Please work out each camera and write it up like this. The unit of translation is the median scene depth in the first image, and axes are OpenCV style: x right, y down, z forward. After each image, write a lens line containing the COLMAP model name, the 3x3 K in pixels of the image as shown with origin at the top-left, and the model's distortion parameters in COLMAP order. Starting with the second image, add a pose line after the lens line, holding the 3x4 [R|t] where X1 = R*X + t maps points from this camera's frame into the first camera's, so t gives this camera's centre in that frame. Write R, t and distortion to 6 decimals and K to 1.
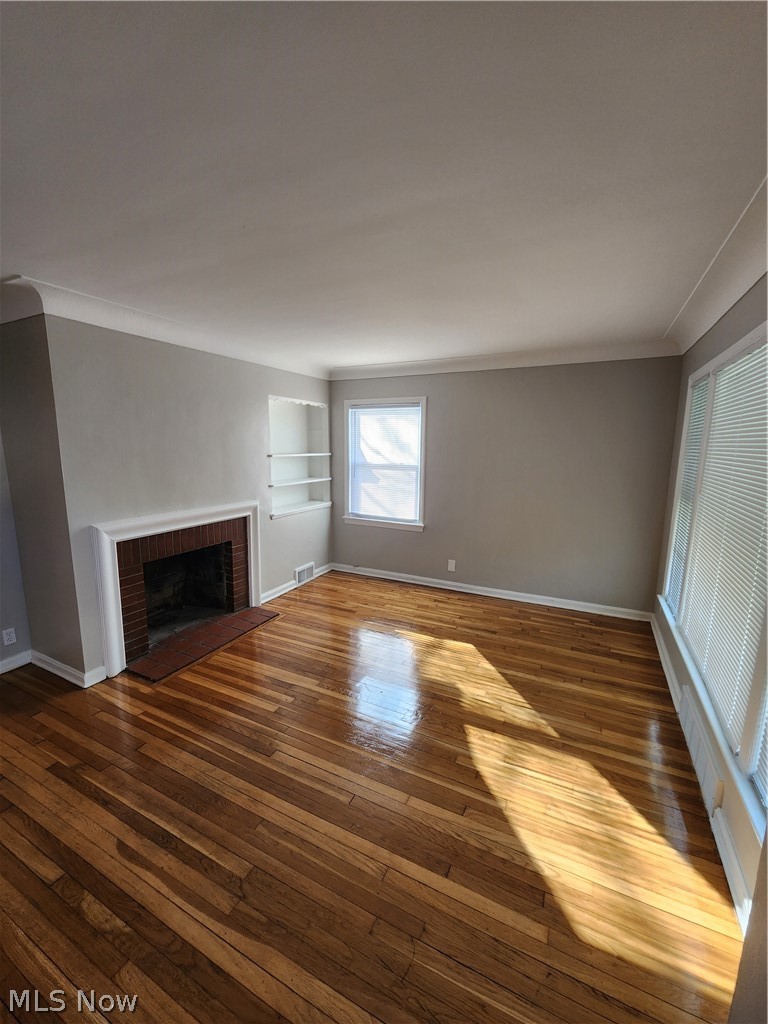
lens RADIAL K [[419.9, 0, 380.2], [0, 419.9, 512.1], [0, 0, 1]] dist [-0.002460, -0.001185]
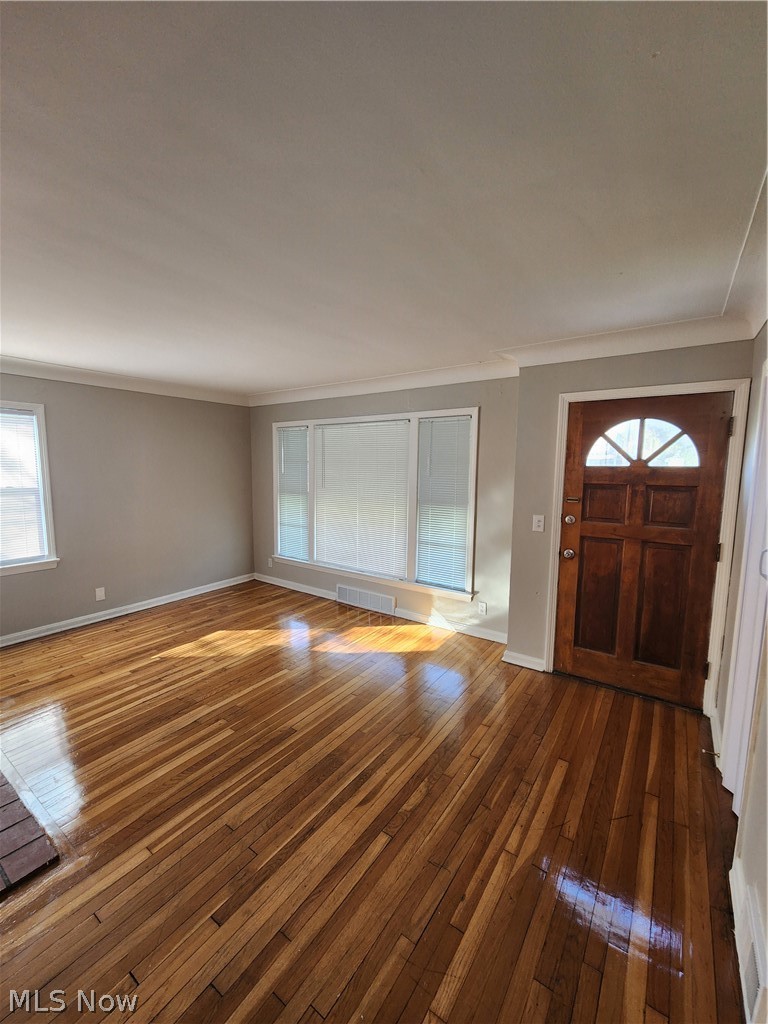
lens RADIAL K [[419.9, 0, 376.9], [0, 419.9, 515.4], [0, 0, 1]] dist [-0.002460, -0.001185]
pose [[0.147695, -0.128657, 0.980629, -0.869420], [0.151886, 0.982692, 0.106052, -0.065035], [-0.977301, 0.133281, 0.164680, 0.340011]]
